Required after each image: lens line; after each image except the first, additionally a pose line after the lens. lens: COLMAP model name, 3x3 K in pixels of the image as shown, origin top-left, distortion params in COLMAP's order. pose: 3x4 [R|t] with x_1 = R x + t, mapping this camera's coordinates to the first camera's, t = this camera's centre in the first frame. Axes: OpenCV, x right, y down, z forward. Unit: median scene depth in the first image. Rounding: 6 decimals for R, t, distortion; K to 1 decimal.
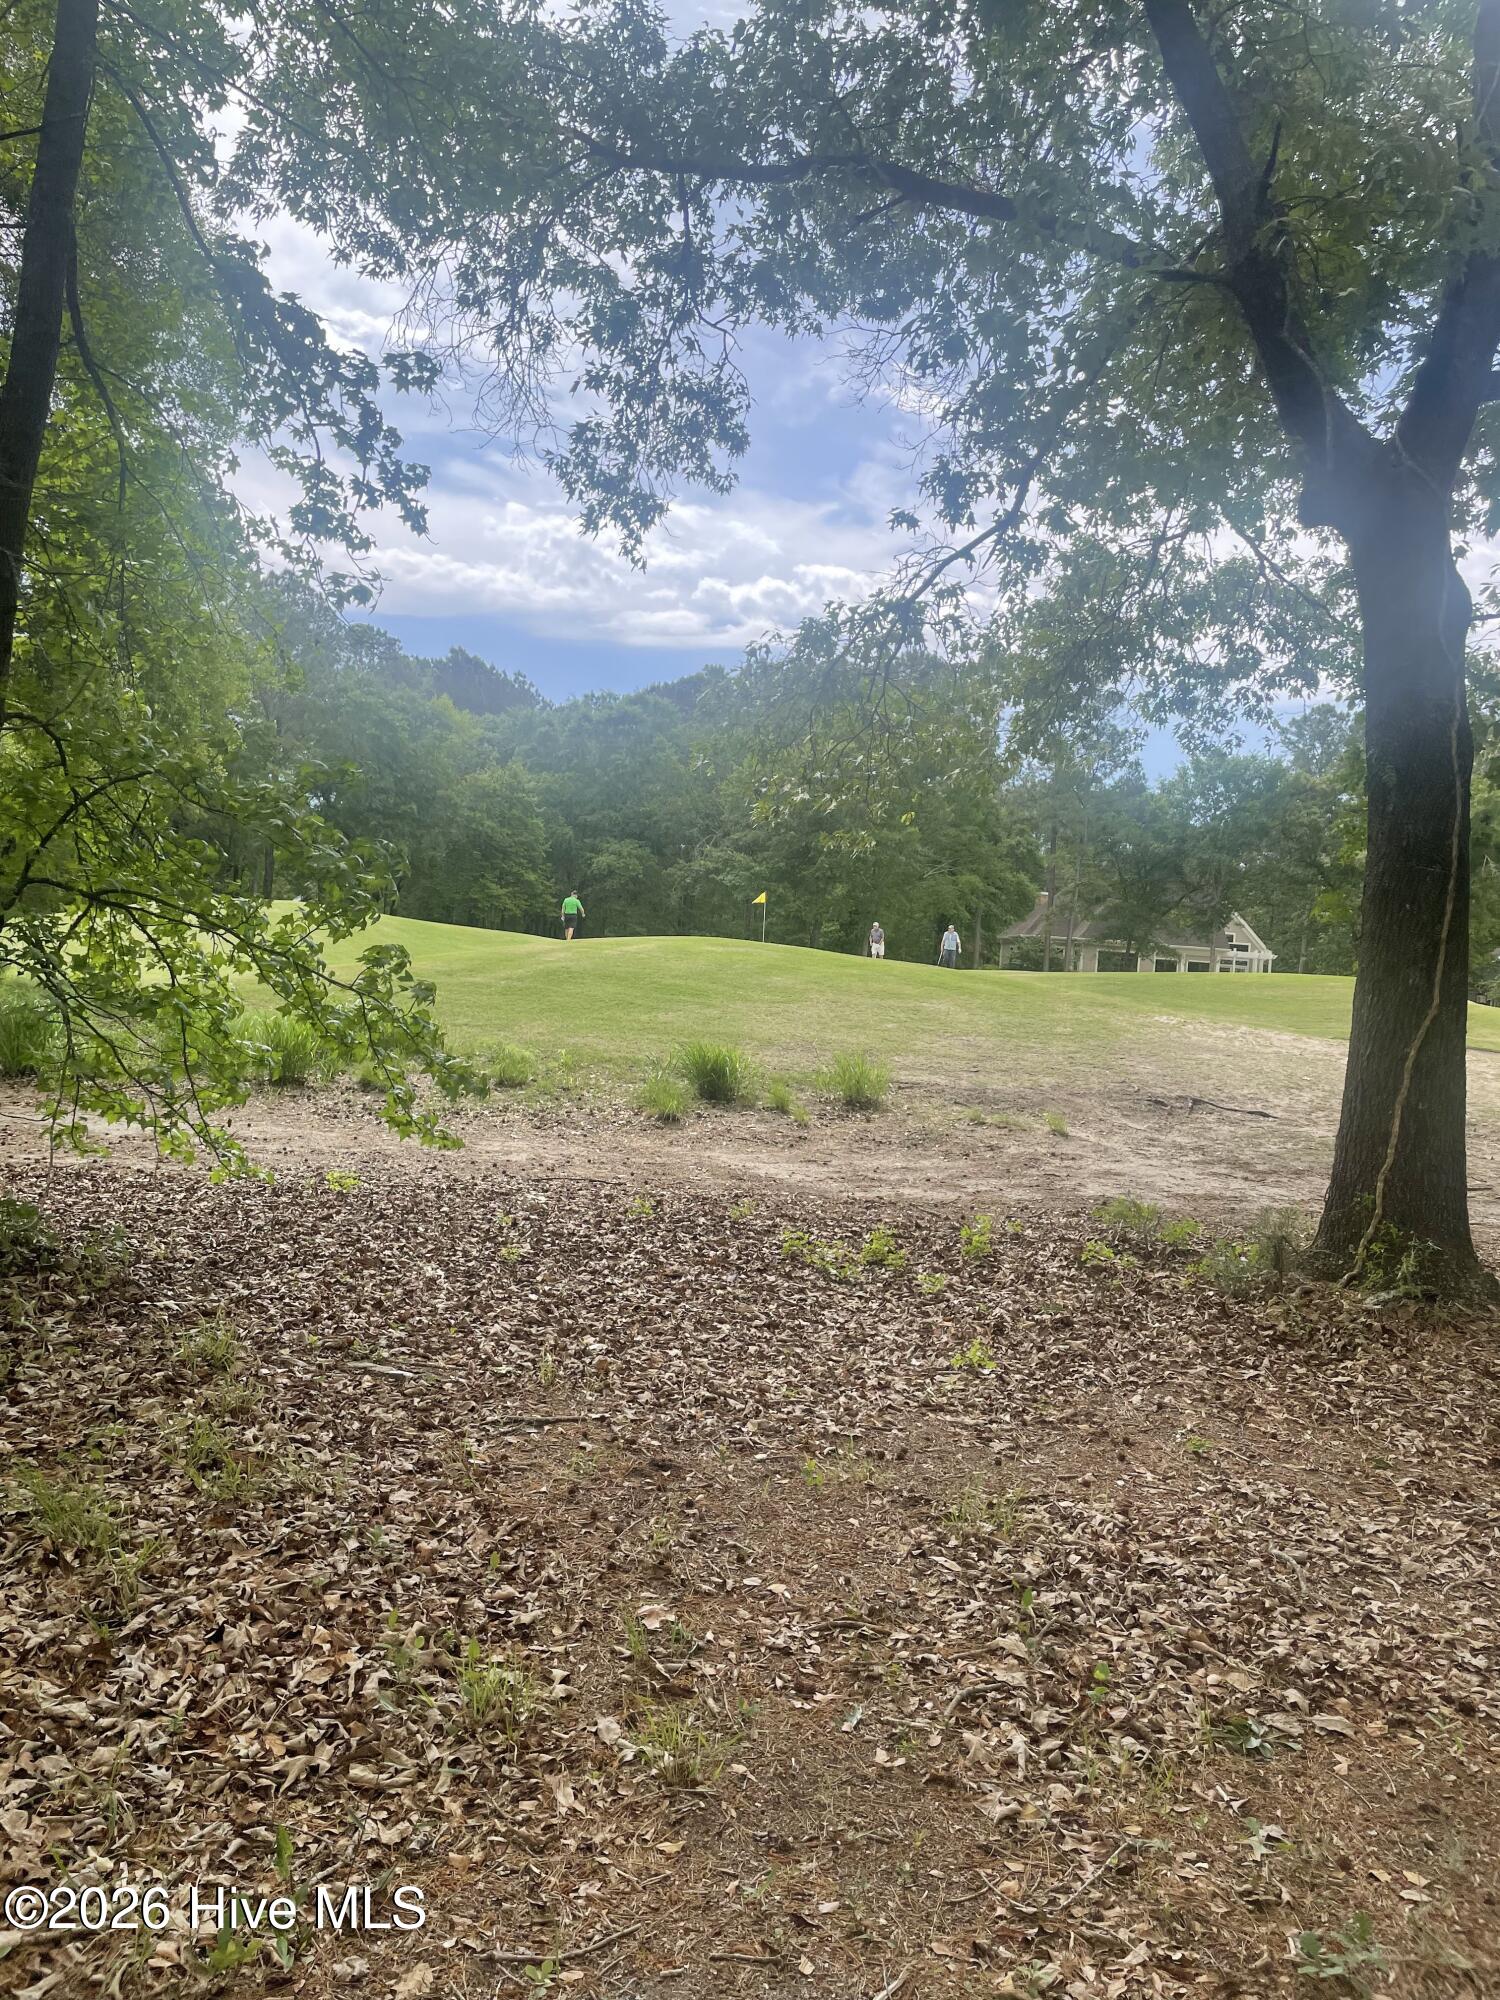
lens RADIAL K [[1571.6, 0, 763.3], [0, 1571.6, 964.4], [0, 0, 1]] dist [0.135678, -0.152194]
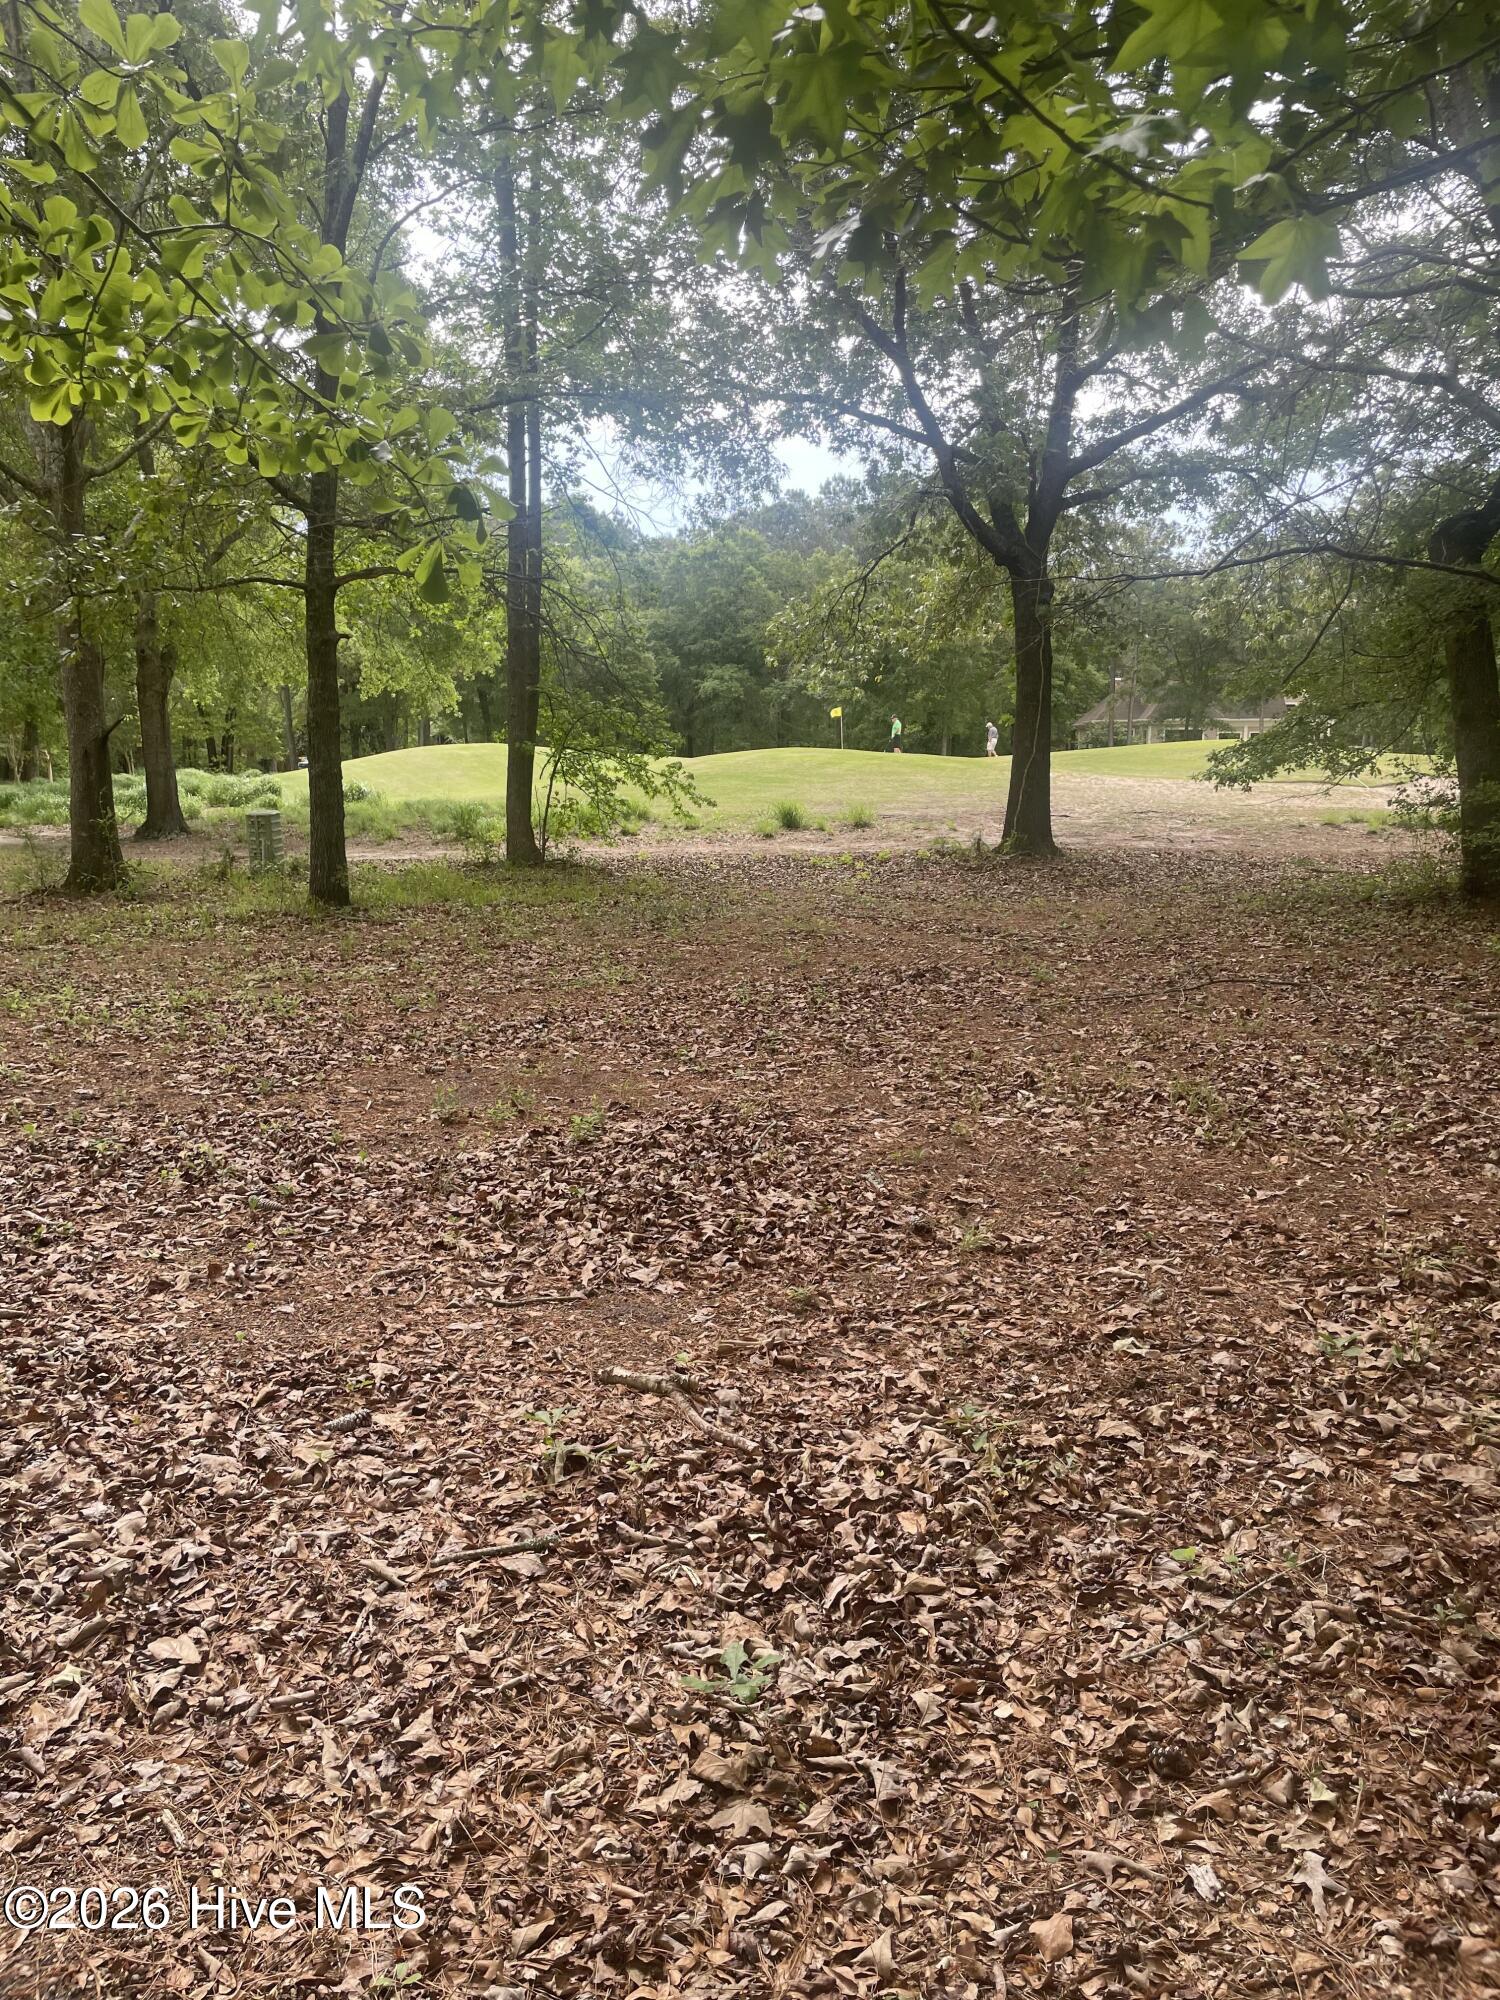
lens RADIAL K [[1571.6, 0, 763.3], [0, 1571.6, 964.4], [0, 0, 1]] dist [0.135678, -0.152194]
pose [[0.994803, -0.067237, -0.076465, 0.075620], [0.075950, 0.990173, 0.117426, 0.015979], [0.067819, -0.122624, 0.990133, -1.021313]]
